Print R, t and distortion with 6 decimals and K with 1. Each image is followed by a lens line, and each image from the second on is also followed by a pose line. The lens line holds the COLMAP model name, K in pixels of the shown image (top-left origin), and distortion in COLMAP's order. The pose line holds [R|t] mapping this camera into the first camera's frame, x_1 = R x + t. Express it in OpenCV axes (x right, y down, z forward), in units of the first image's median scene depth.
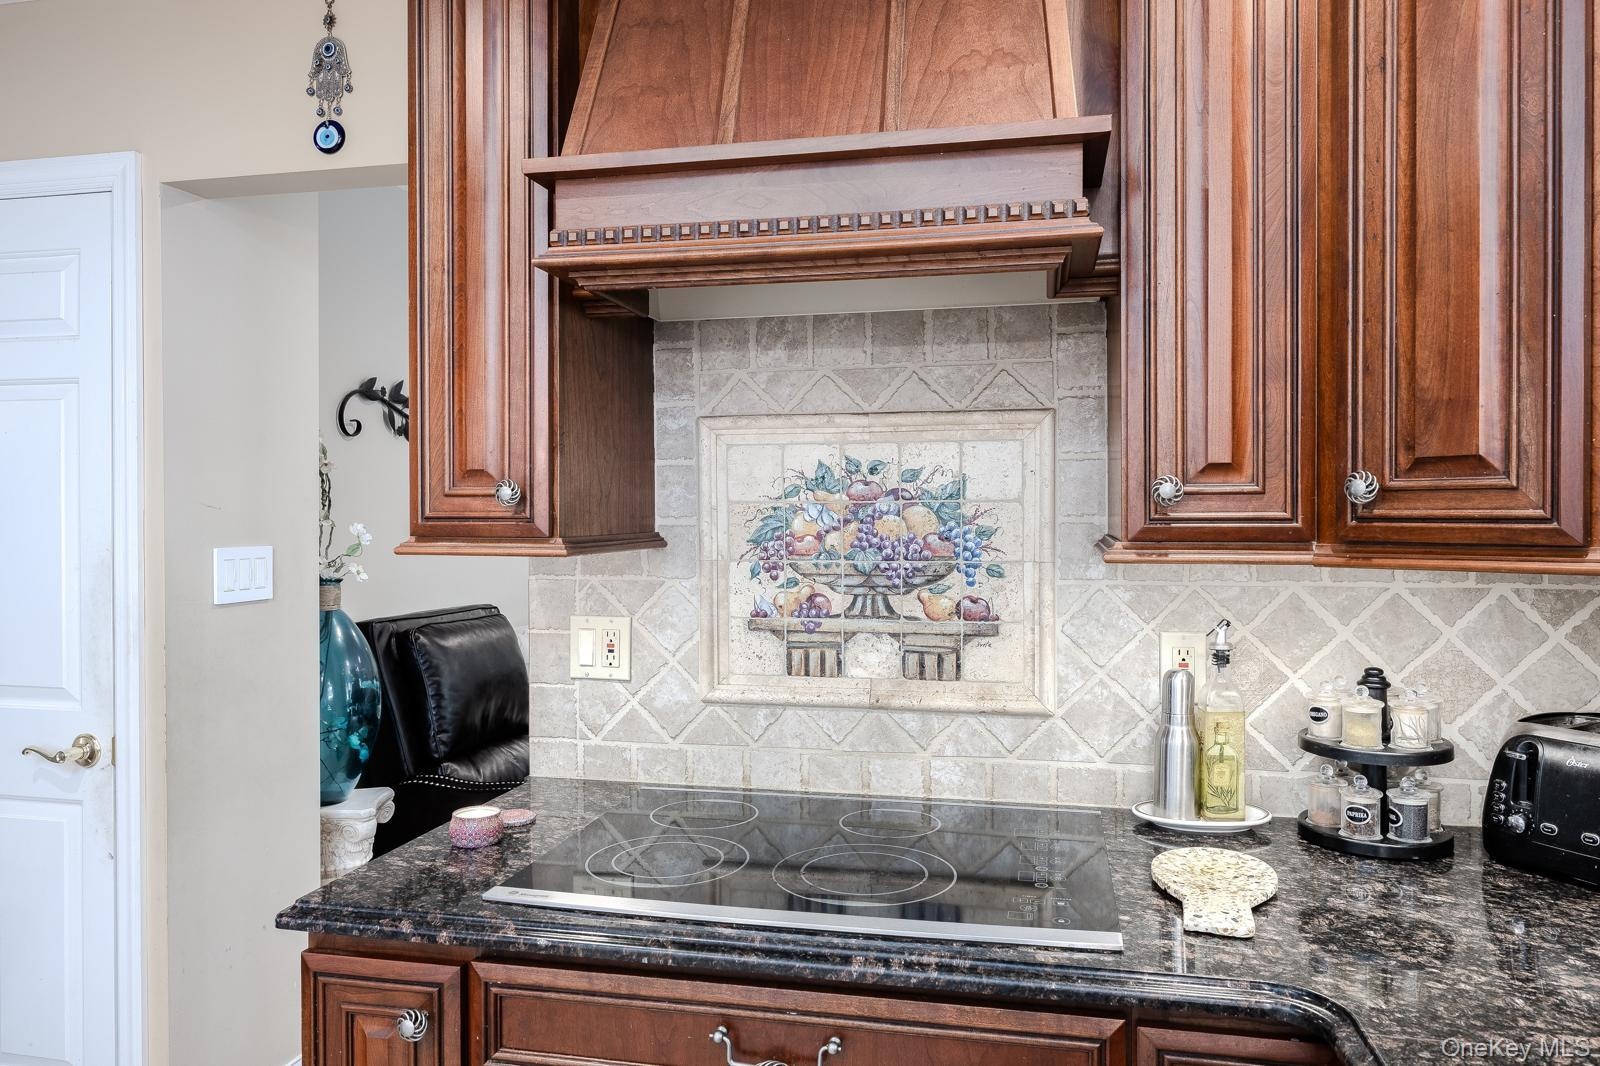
lens RADIAL K [[1088.0, 0, 799.0], [0, 1088.0, 518.6], [0, 0, 1]] dist [0.005611, 0.000313]
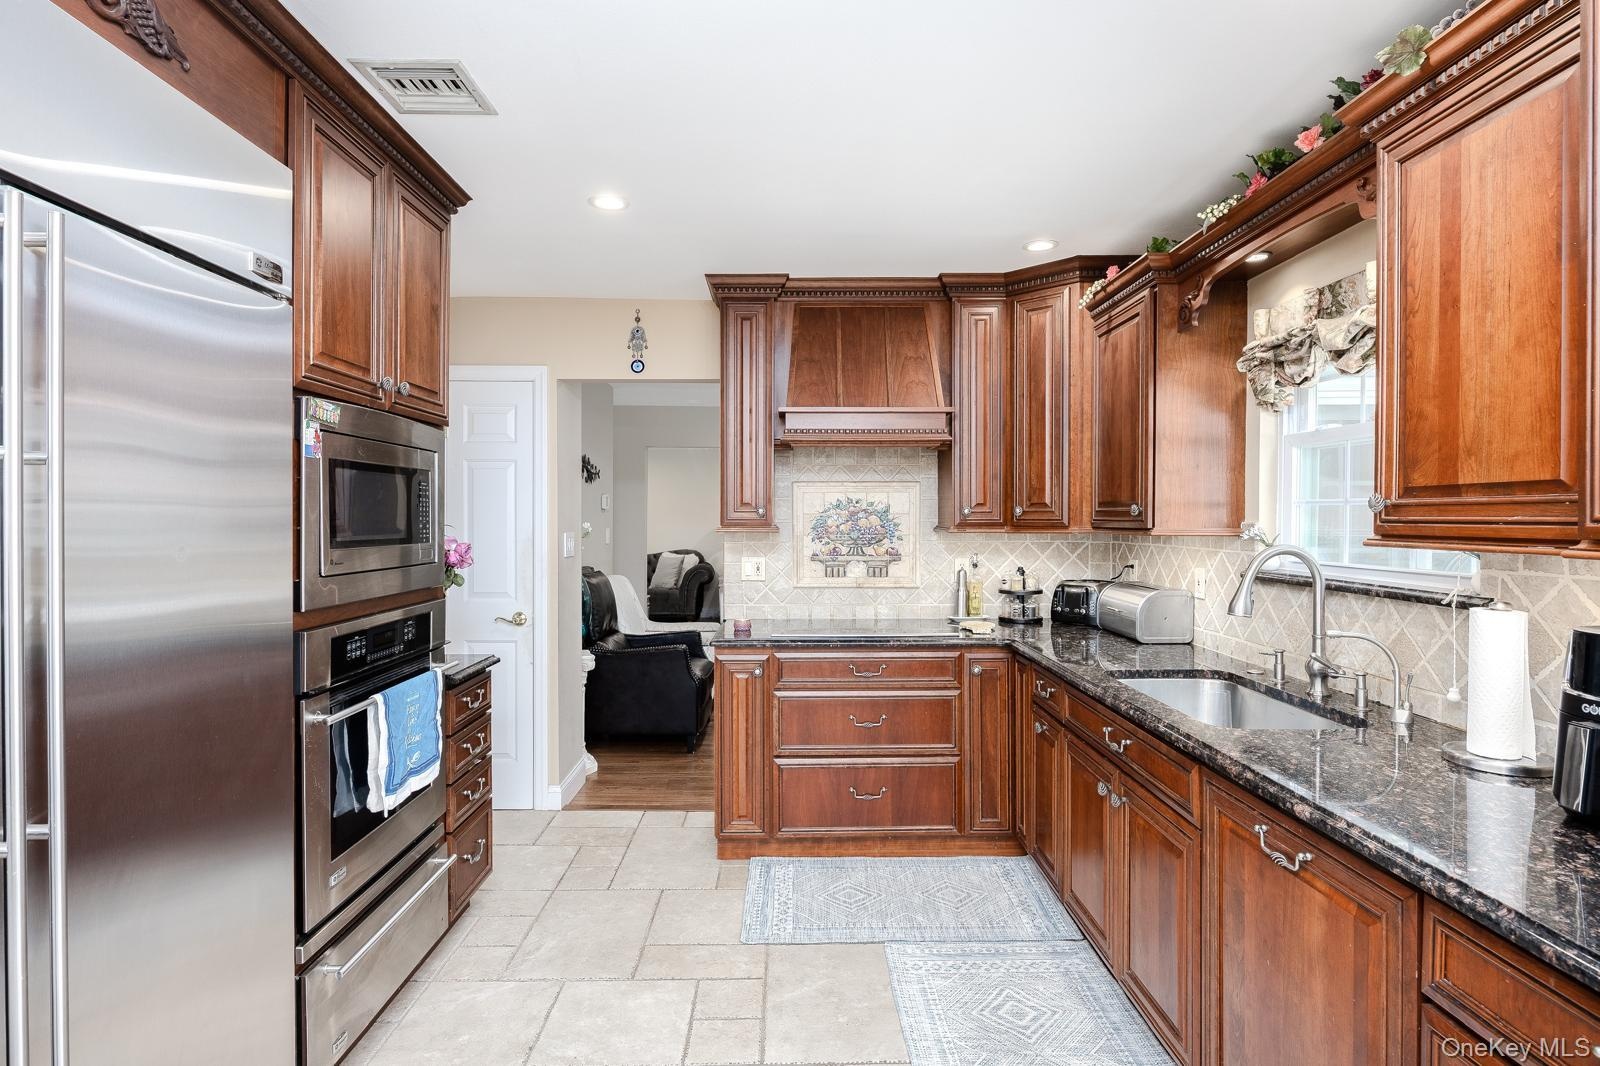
lens RADIAL K [[863.3, 0, 800.1], [0, 863.3, 526.6], [0, 0, 1]] dist [-0.008128, -0.000921]
pose [[0.971819, -0.001126, 0.235727, -0.613015], [-0.000092, 0.999987, 0.005153, 0.006090], [-0.235730, -0.005029, 0.971806, -1.147973]]
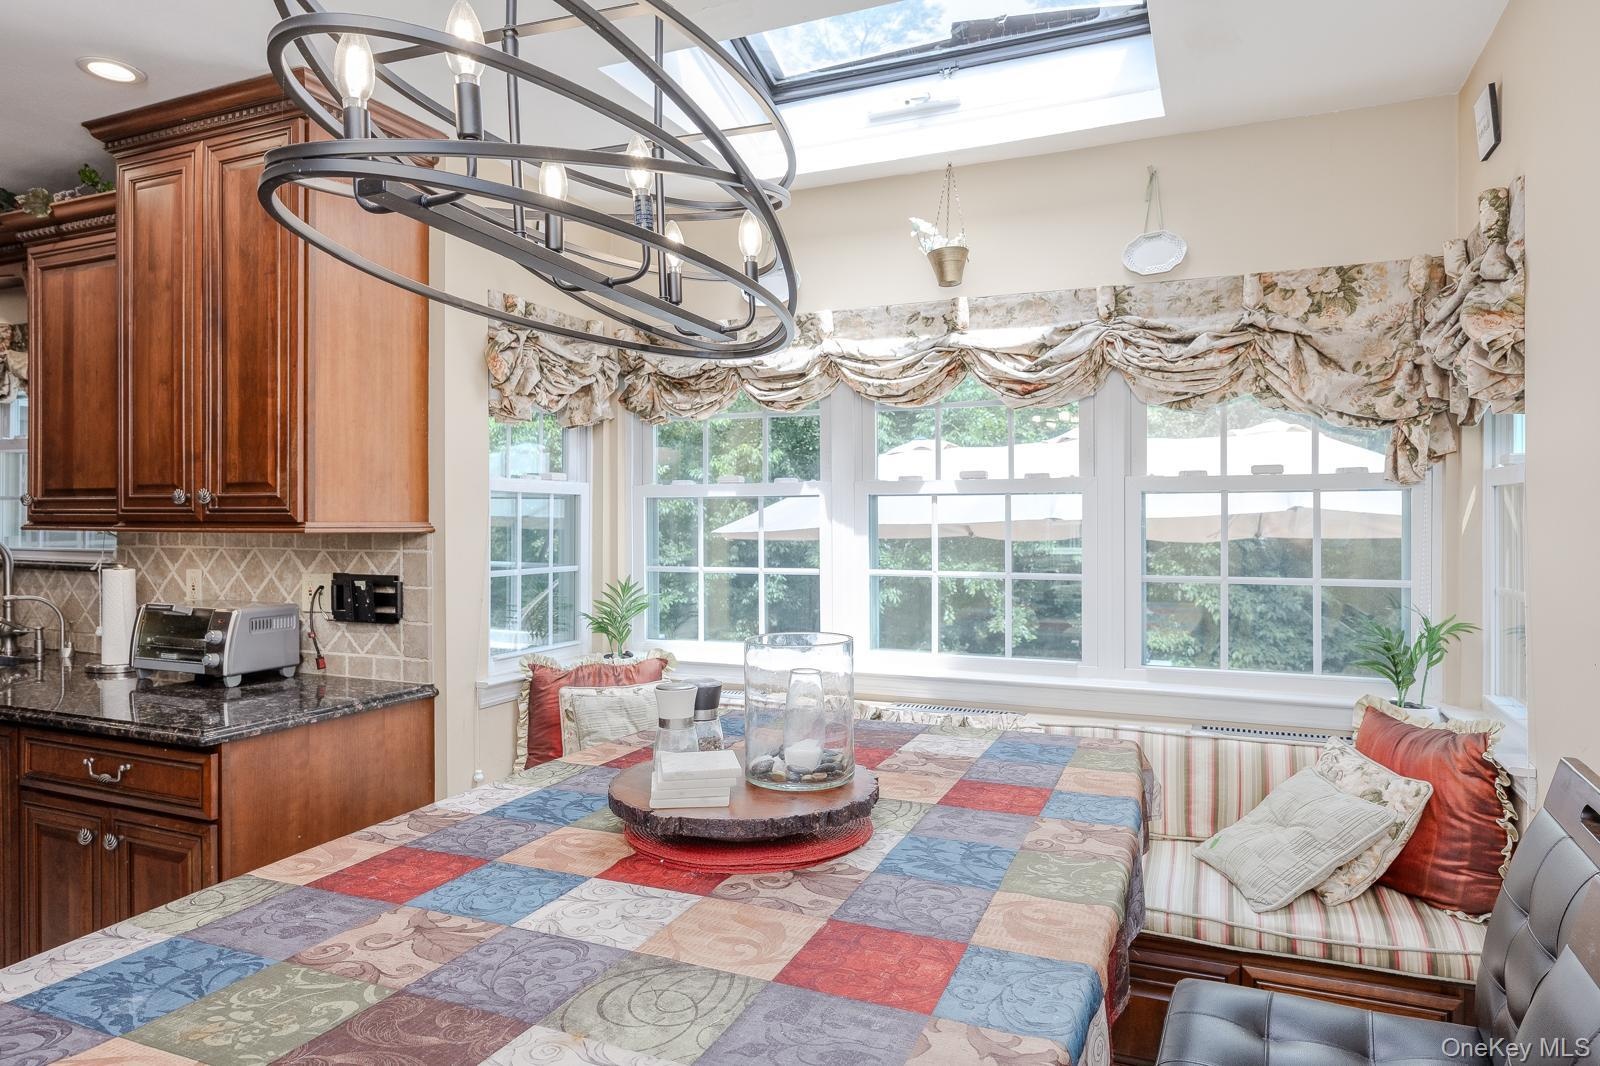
lens RADIAL K [[957.8, 0, 804.1], [0, 957.8, 528.4], [0, 0, 1]] dist [-0.002017, -0.000349]
pose [[0.180616, -0.008572, 0.983516, -1.382989], [0.003818, 0.999961, 0.008014, 0.036801], [-0.983546, 0.002307, 0.180642, -2.424469]]
